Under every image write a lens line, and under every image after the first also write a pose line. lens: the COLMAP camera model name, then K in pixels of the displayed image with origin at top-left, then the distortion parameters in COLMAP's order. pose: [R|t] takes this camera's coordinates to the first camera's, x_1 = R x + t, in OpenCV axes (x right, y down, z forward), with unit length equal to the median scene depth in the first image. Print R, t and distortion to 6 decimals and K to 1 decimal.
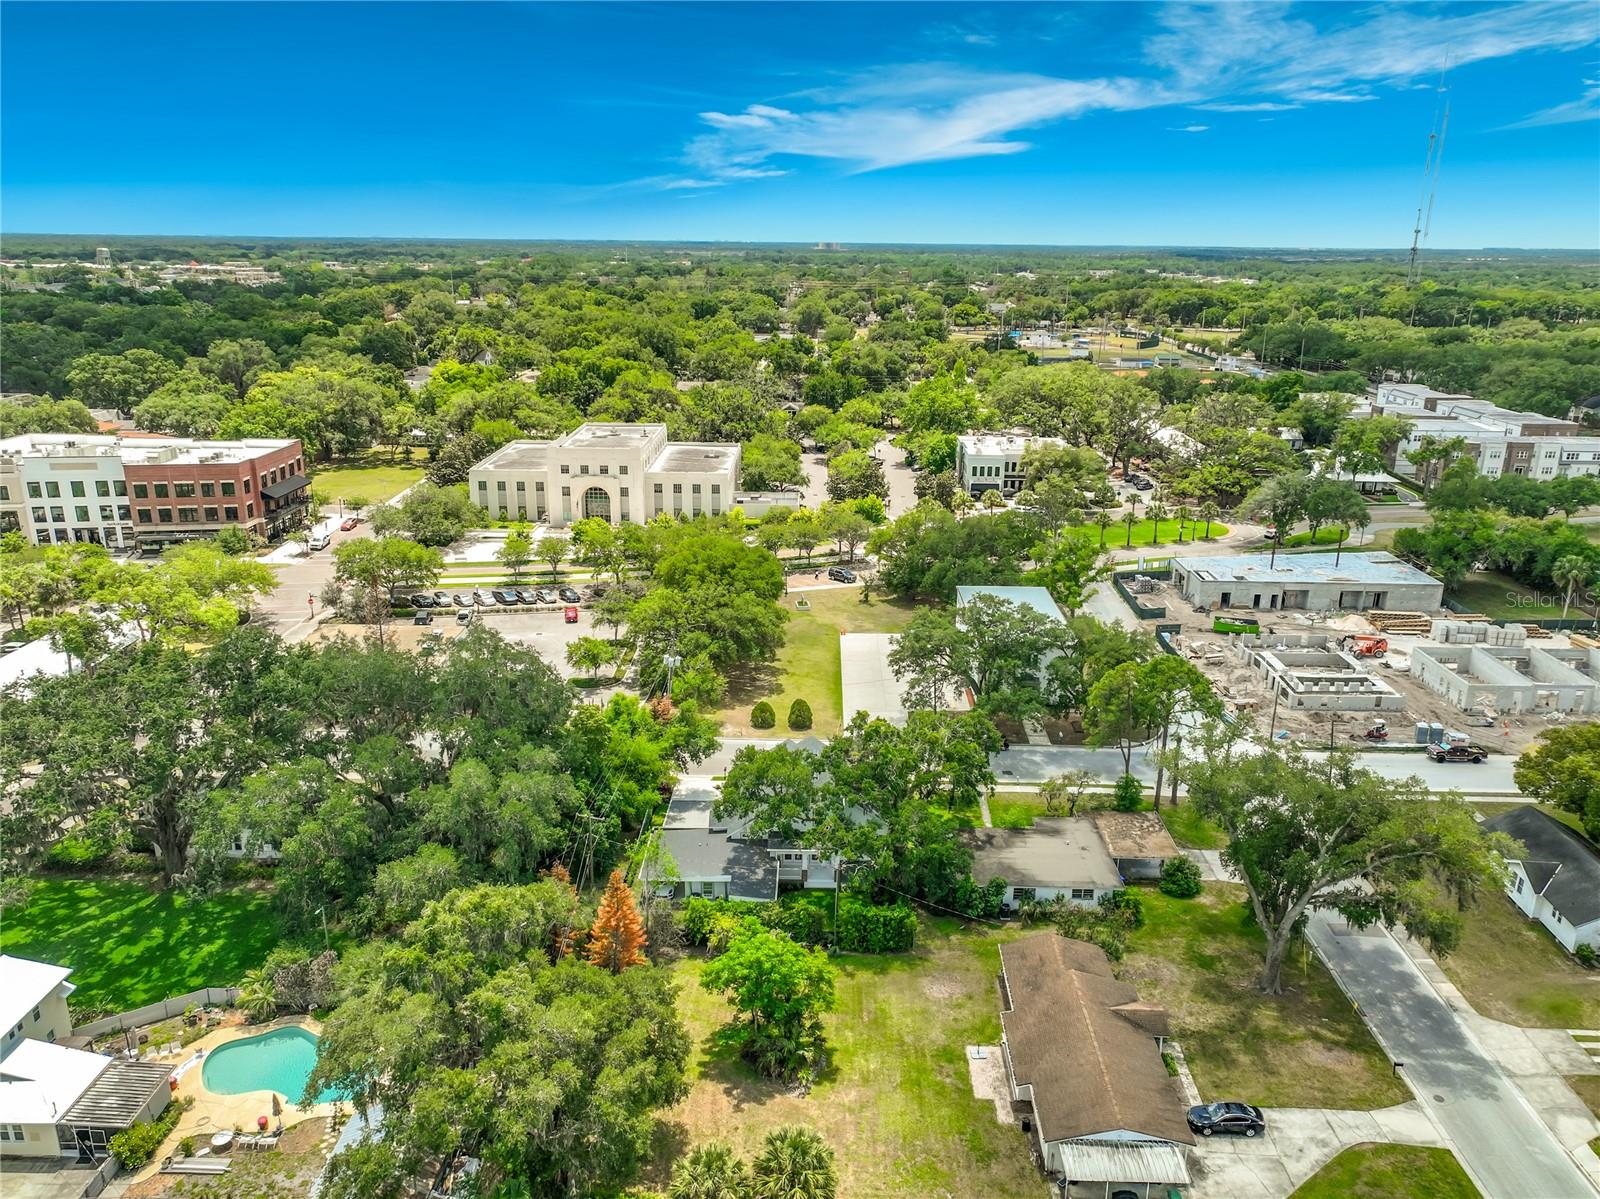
lens RADIAL K [[1128.5, 0, 807.3], [0, 1128.5, 618.0], [0, 0, 1]] dist [-0.001853, -0.007064]
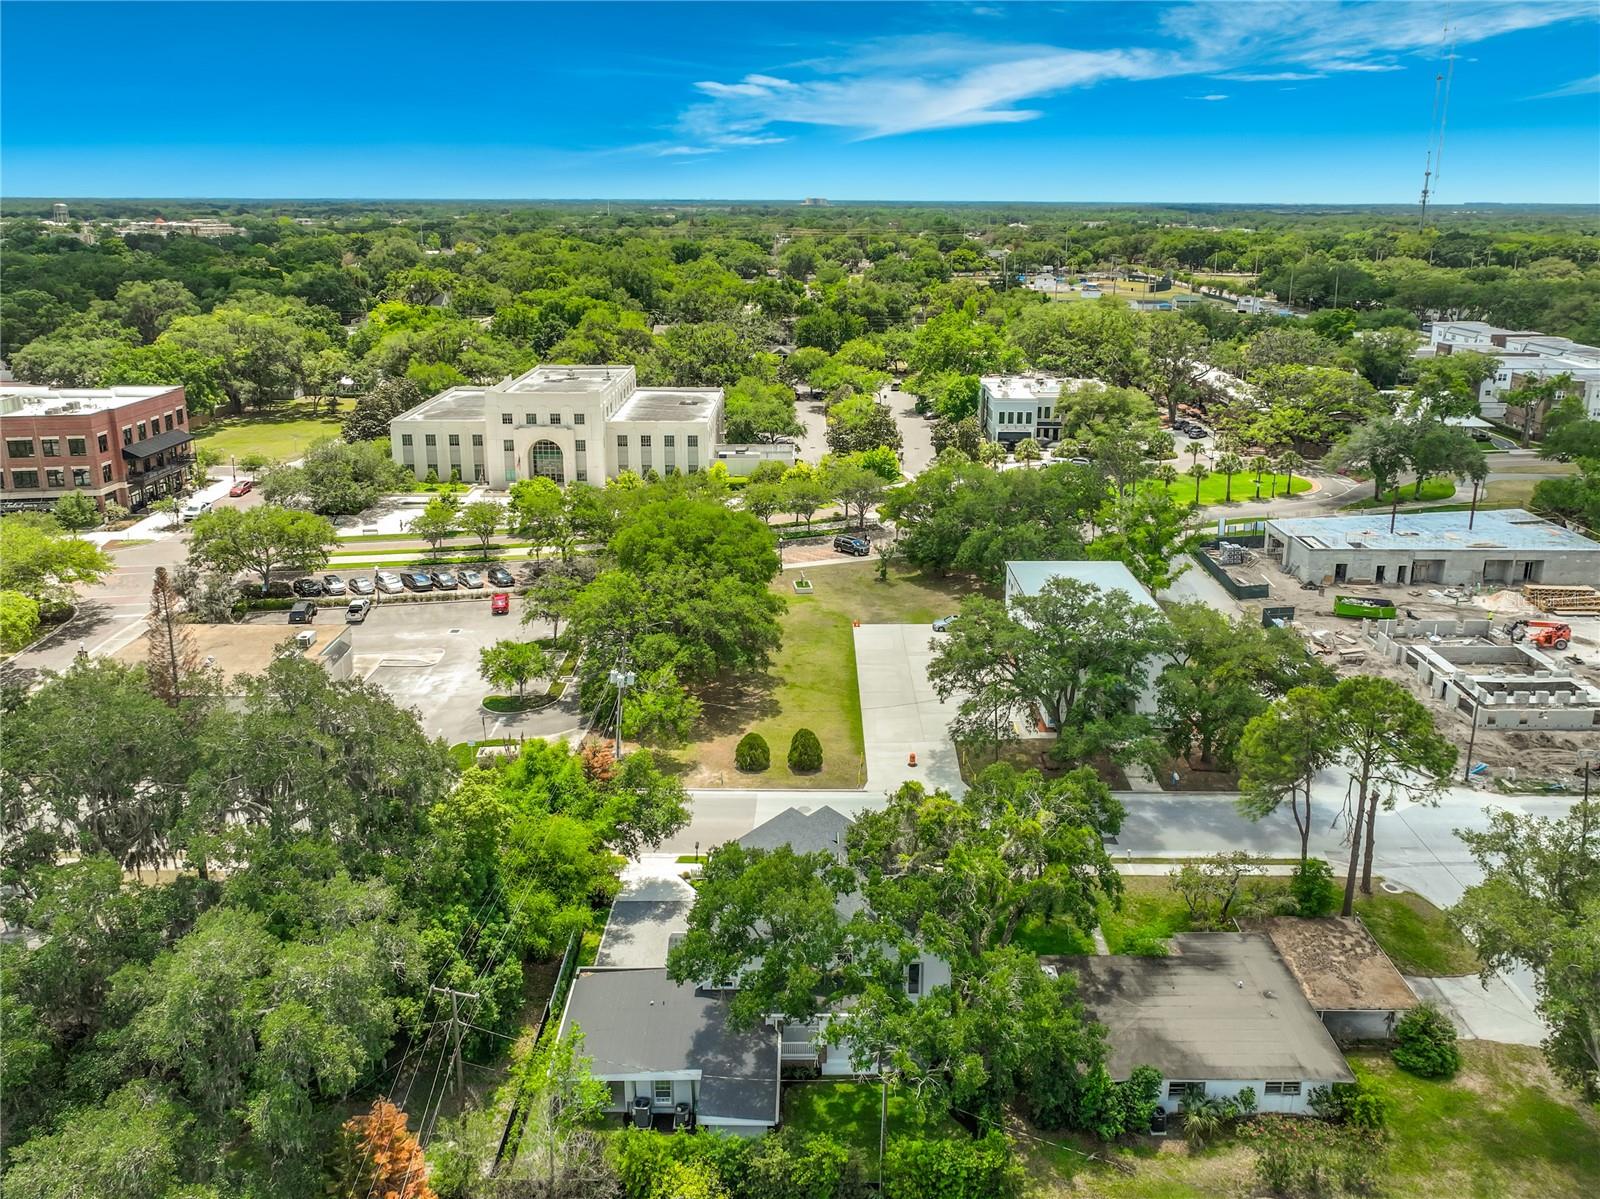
lens RADIAL K [[1128.5, 0, 807.3], [0, 1128.5, 618.0], [0, 0, 1]] dist [-0.001853, -0.007064]
pose [[0.999902, -0.011757, 0.007564, -0.005569], [0.011488, 0.999333, 0.034675, -0.013251], [-0.007966, -0.034585, 0.999370, 0.175849]]
